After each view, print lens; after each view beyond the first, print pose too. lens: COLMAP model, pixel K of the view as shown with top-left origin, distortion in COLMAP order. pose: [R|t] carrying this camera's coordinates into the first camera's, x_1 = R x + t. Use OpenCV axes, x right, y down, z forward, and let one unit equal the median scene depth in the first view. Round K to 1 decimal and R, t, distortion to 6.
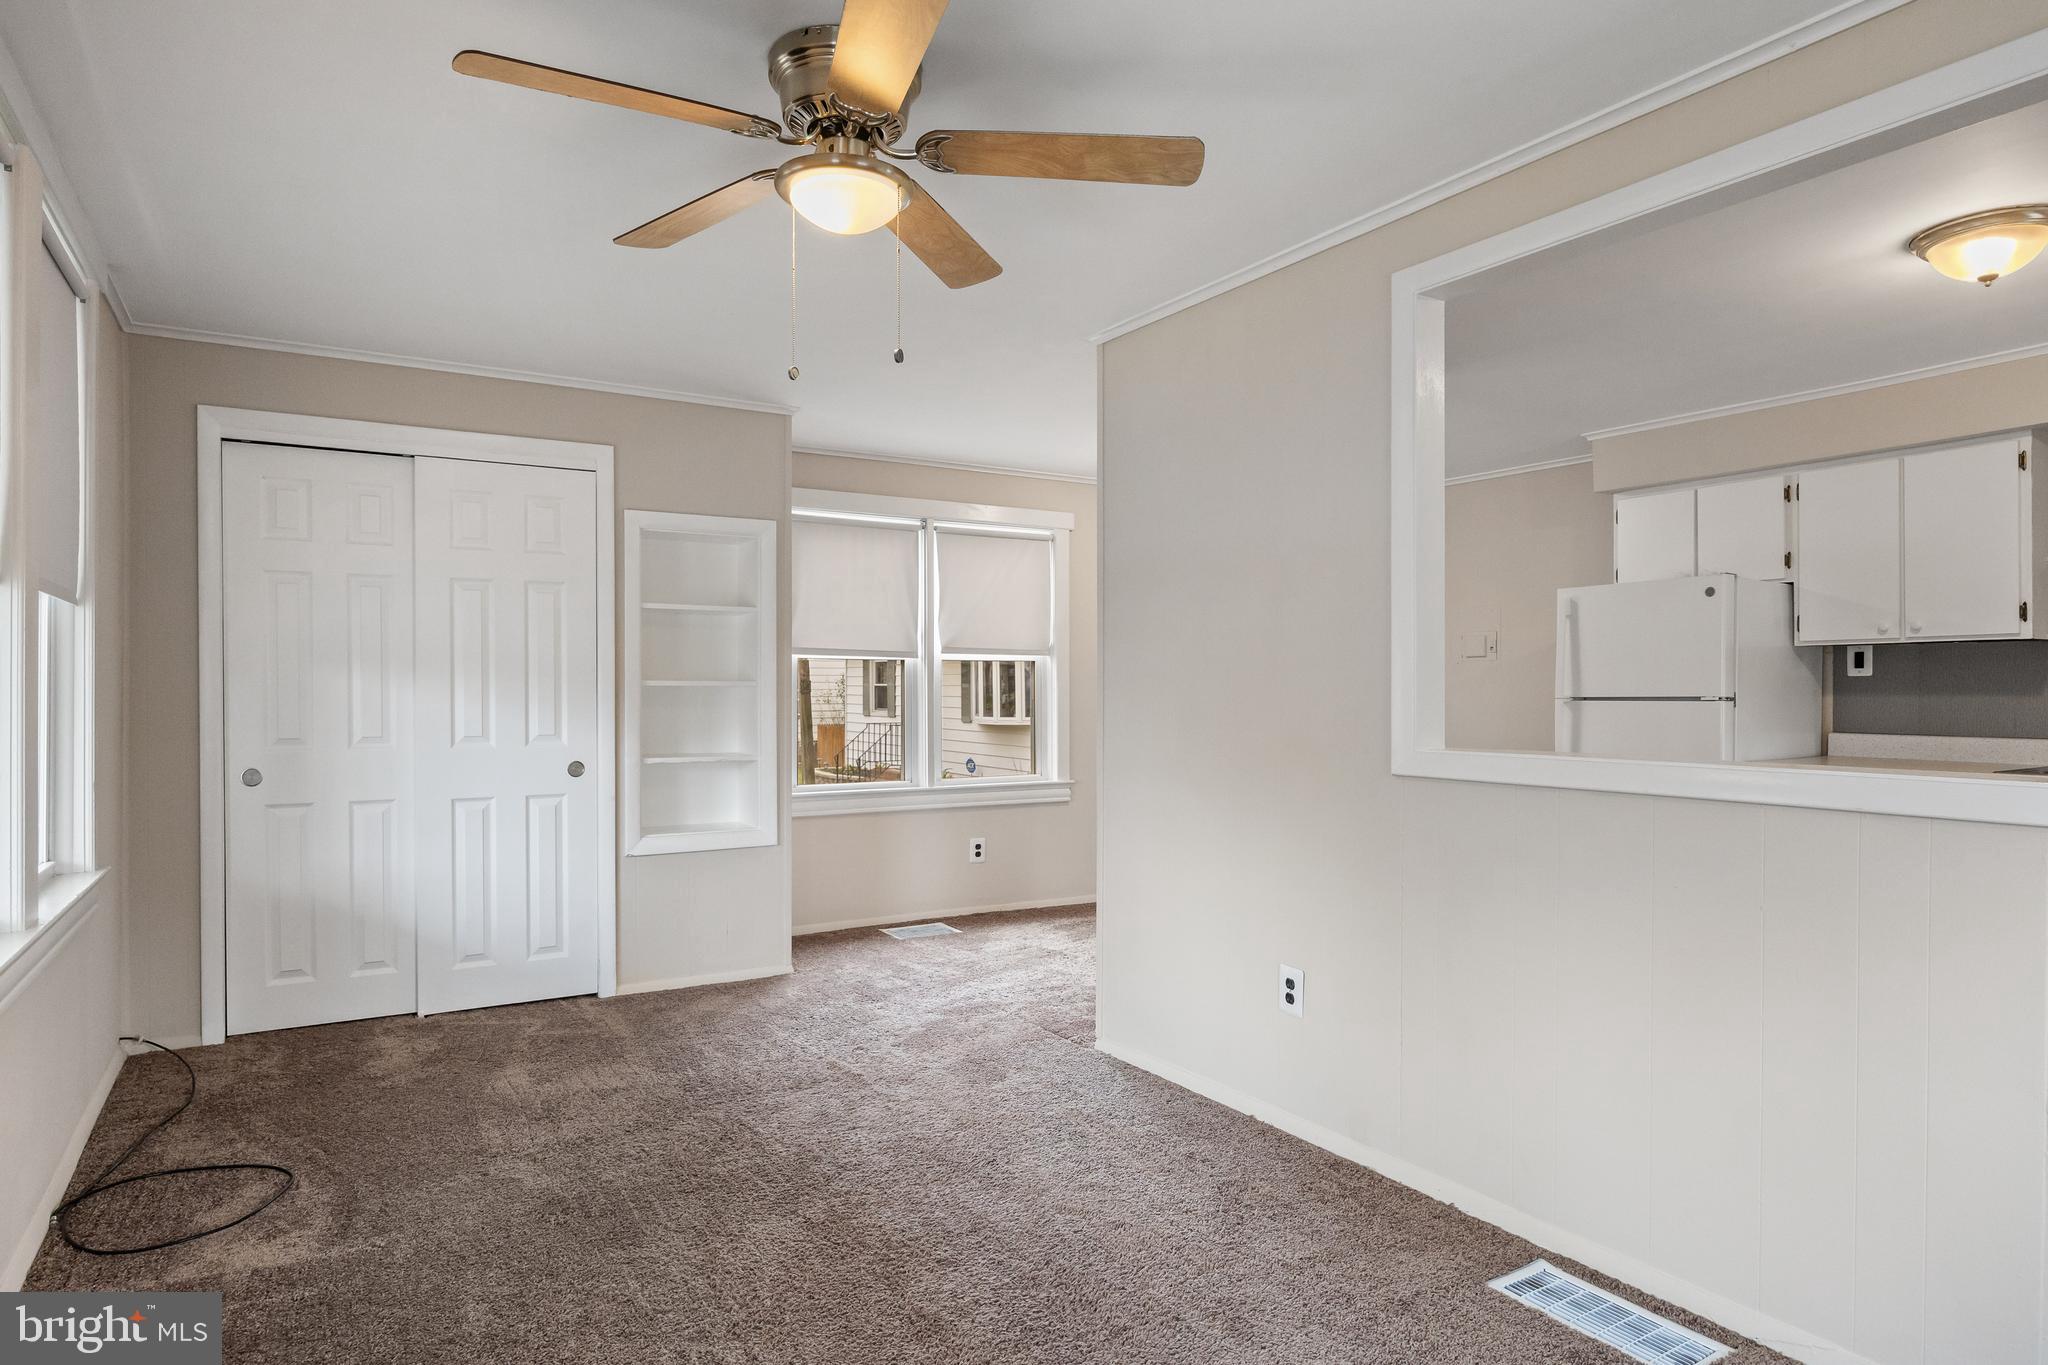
lens RADIAL K [[1173.4, 0, 1015.4], [0, 1173.4, 706.8], [0, 0, 1]] dist [-0.019258, -0.001125]
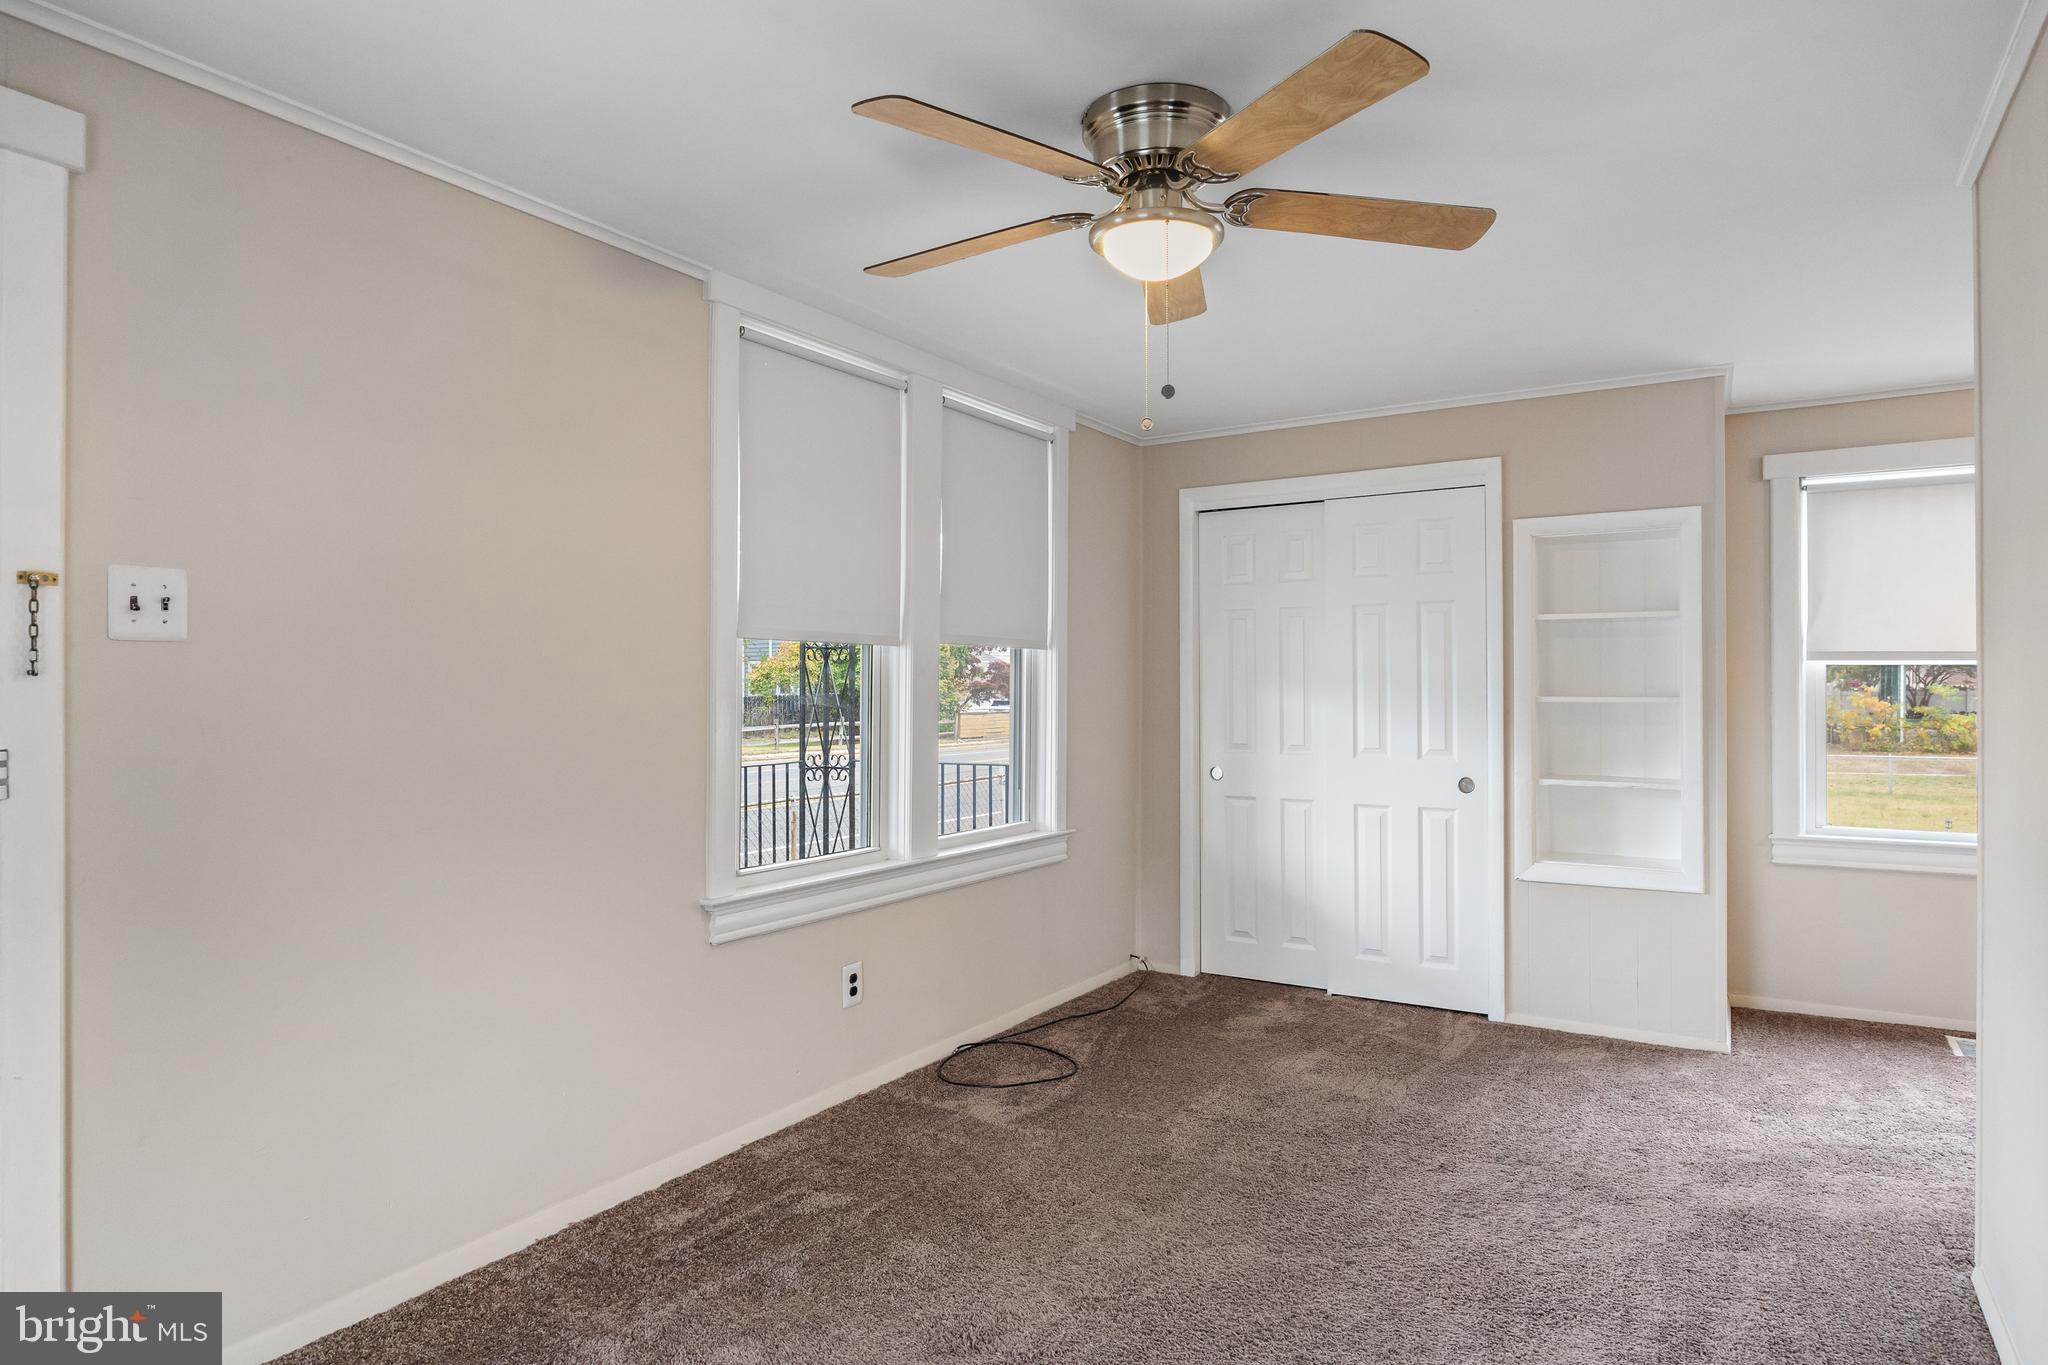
lens RADIAL K [[1173.4, 0, 1037.3], [0, 1173.4, 677.3], [0, 0, 1]] dist [-0.019258, -0.001125]
pose [[0.439518, -0.010568, -0.898171, 0.391839], [-0.009472, 0.999821, -0.016399, -0.020432], [0.898184, 0.015715, 0.439340, 0.245006]]
